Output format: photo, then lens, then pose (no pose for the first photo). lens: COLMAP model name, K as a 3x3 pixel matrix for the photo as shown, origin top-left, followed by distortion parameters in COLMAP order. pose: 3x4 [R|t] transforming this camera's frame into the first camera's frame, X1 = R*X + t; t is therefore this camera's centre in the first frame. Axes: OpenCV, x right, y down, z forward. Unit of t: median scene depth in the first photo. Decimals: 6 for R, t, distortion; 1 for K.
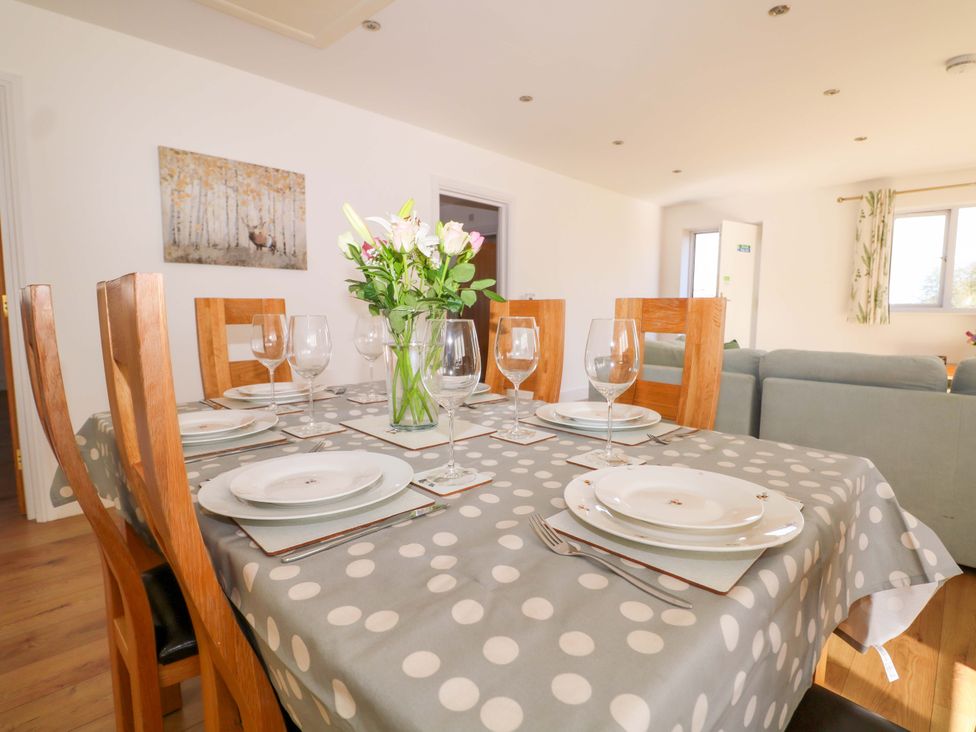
lens RADIAL K [[506.9, 0, 492.9], [0, 506.9, 362.9], [0, 0, 1]] dist [-0.001465, -0.013395]
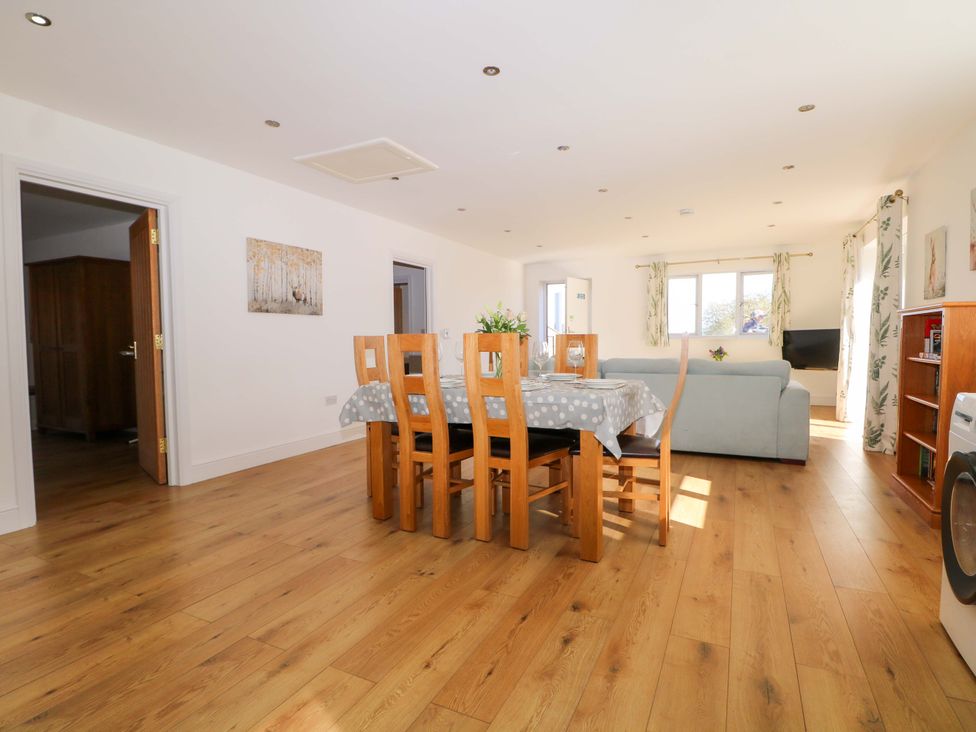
lens RADIAL K [[520.6, 0, 493.1], [0, 520.6, 360.5], [0, 0, 1]] dist [-0.000383, -0.014265]
pose [[0.951507, -0.025772, 0.306546, -0.386864], [0.046397, 0.997108, -0.060188, 0.064378], [-0.304108, 0.071492, 0.949951, -0.612656]]
